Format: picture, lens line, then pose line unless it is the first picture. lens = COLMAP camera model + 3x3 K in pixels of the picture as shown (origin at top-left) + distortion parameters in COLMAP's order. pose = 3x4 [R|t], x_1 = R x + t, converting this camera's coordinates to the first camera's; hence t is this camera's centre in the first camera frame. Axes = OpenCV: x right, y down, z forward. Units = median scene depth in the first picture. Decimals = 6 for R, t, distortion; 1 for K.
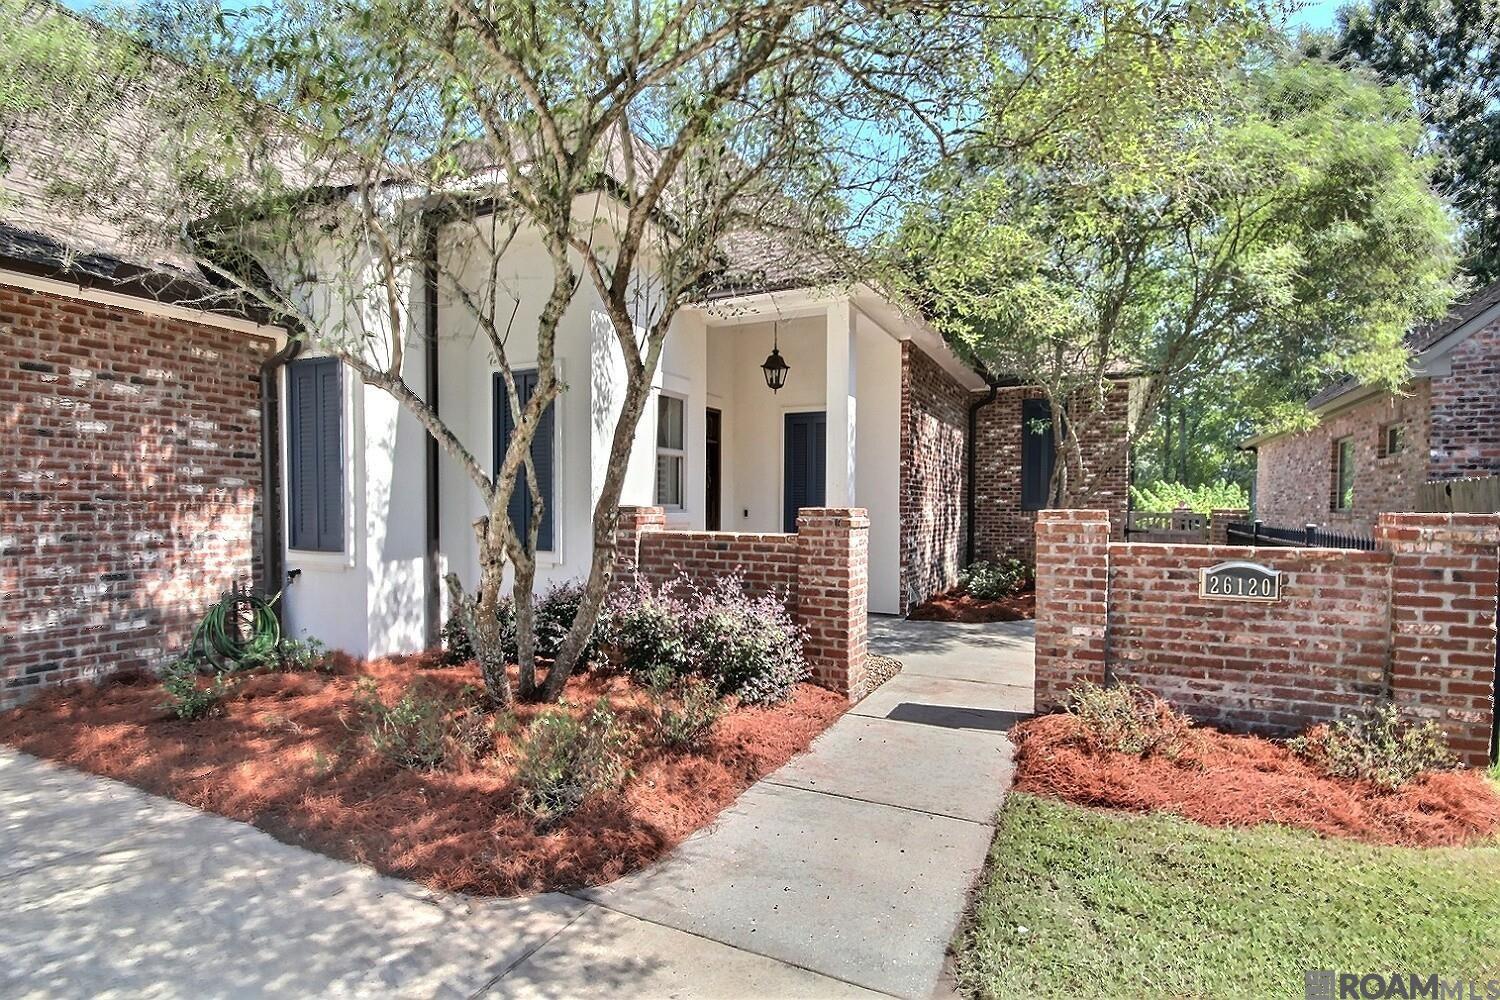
lens RADIAL K [[731.7, 0, 749.9], [0, 731.7, 525.0], [0, 0, 1]] dist [0.001274, -0.011293]
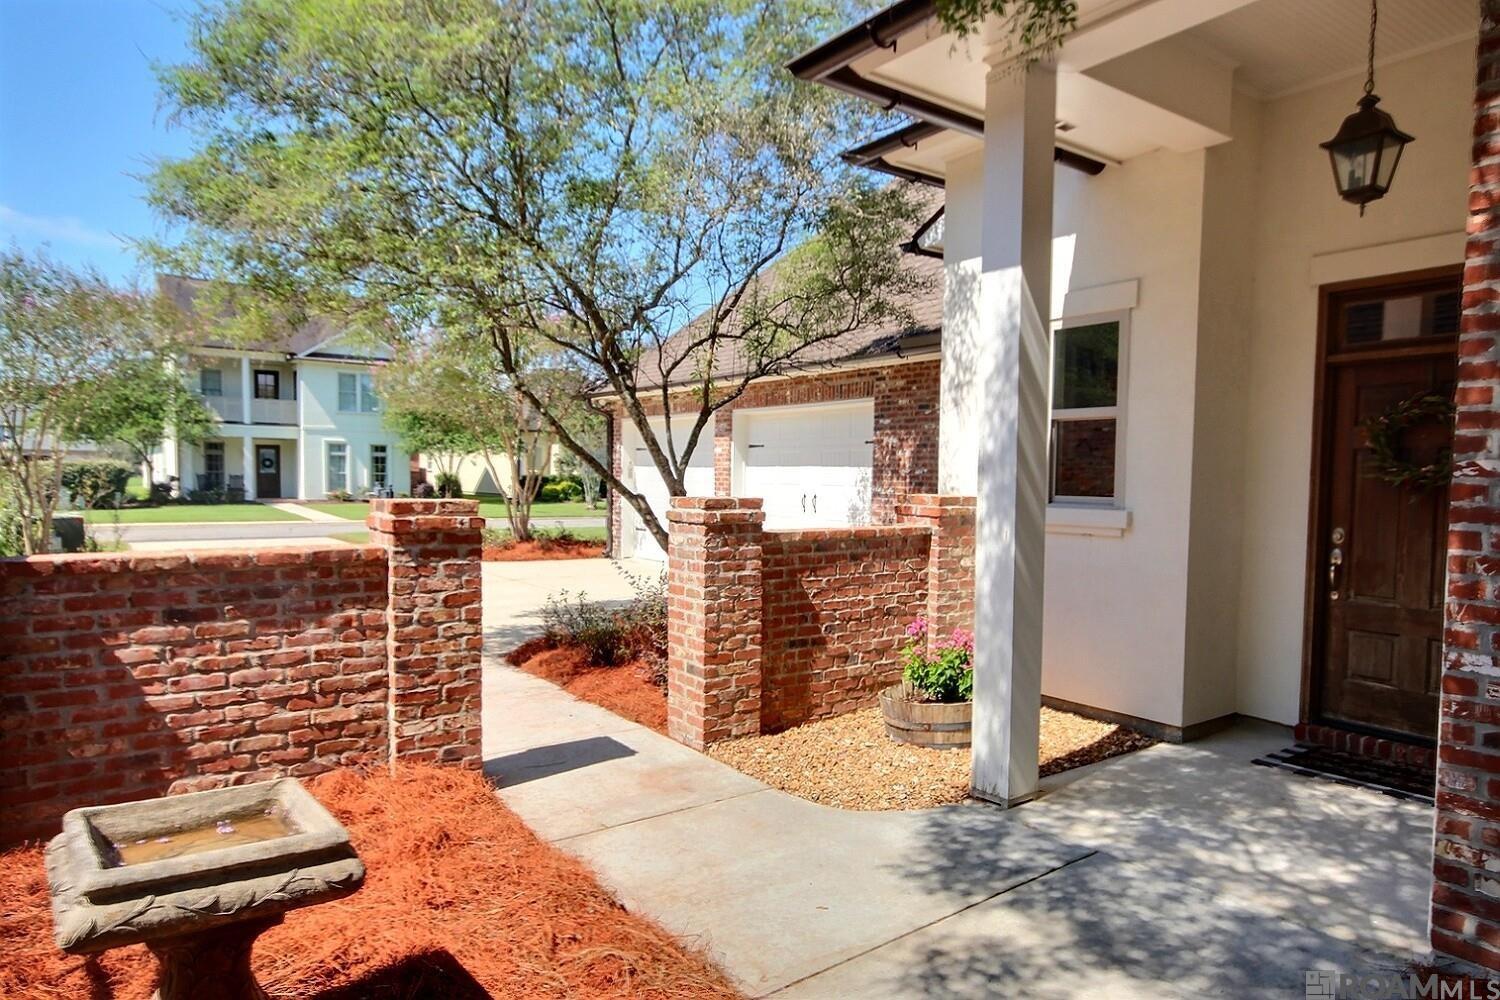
lens RADIAL K [[887.2, 0, 750.0], [0, 887.2, 500.0], [0, 0, 1]] dist [0.000879, 0.000194]
pose [[-0.487869, 0.002336, -0.872914, 0.571873], [-0.025425, 0.999534, 0.016885, -0.026011], [0.872546, 0.030432, -0.487583, 0.916309]]
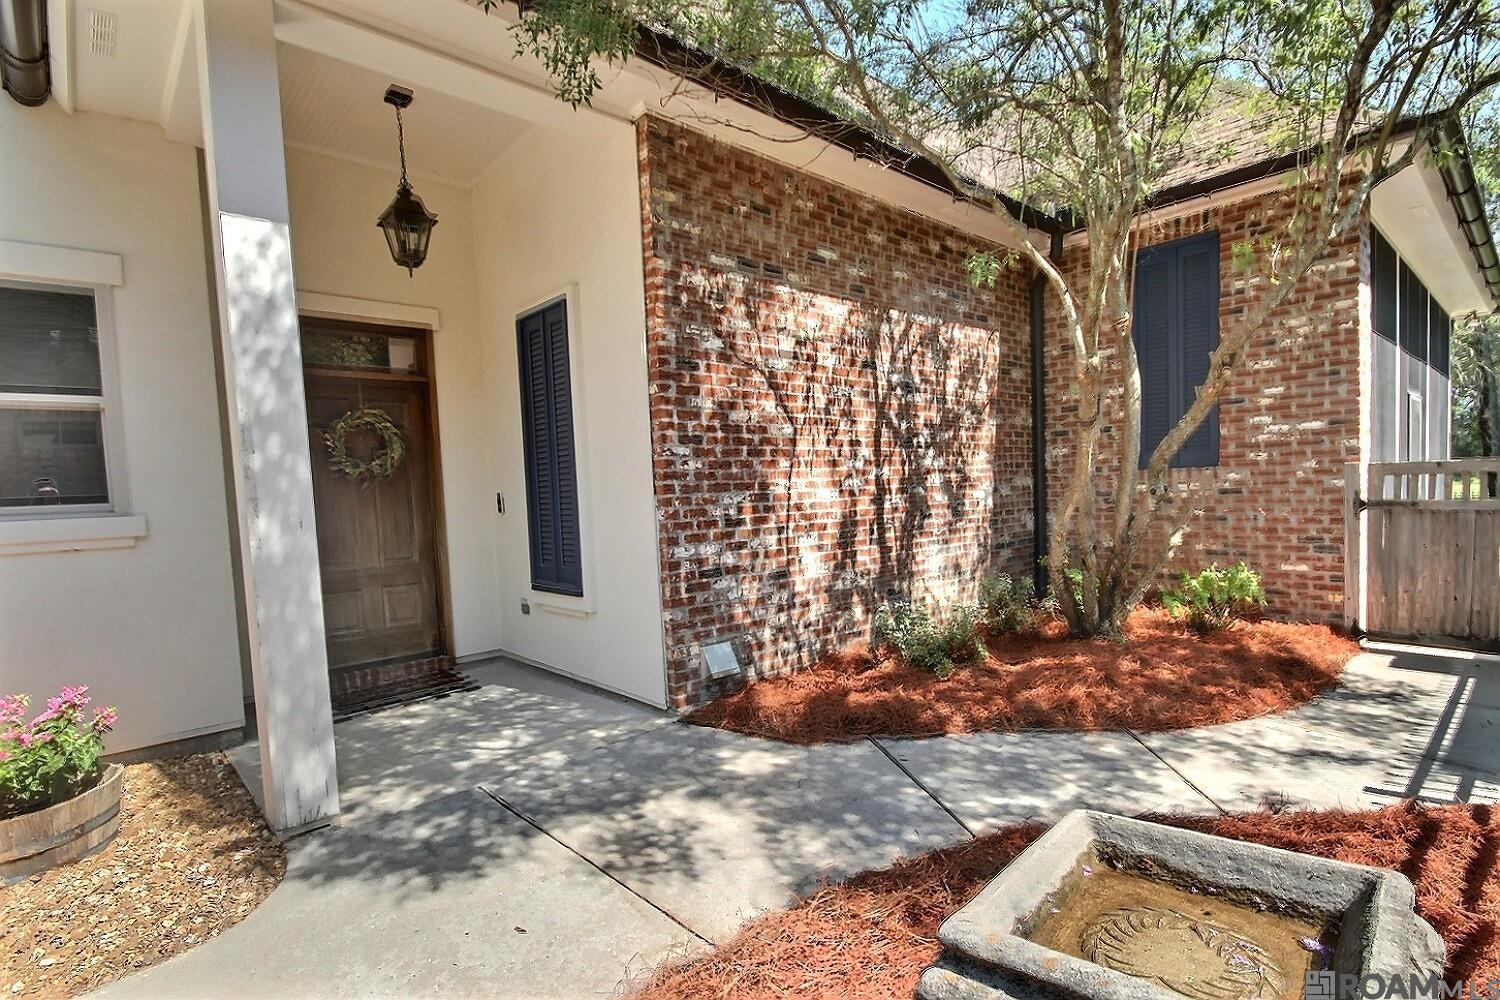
lens RADIAL K [[738.5, 0, 752.4], [0, 738.5, 533.7], [0, 0, 1]] dist [0.002191, 0.000199]
pose [[0.931396, -0.023791, -0.363229, 0.437513], [0.038699, 0.998678, 0.033822, -0.006308], [0.361944, -0.045558, 0.931086, 0.584389]]
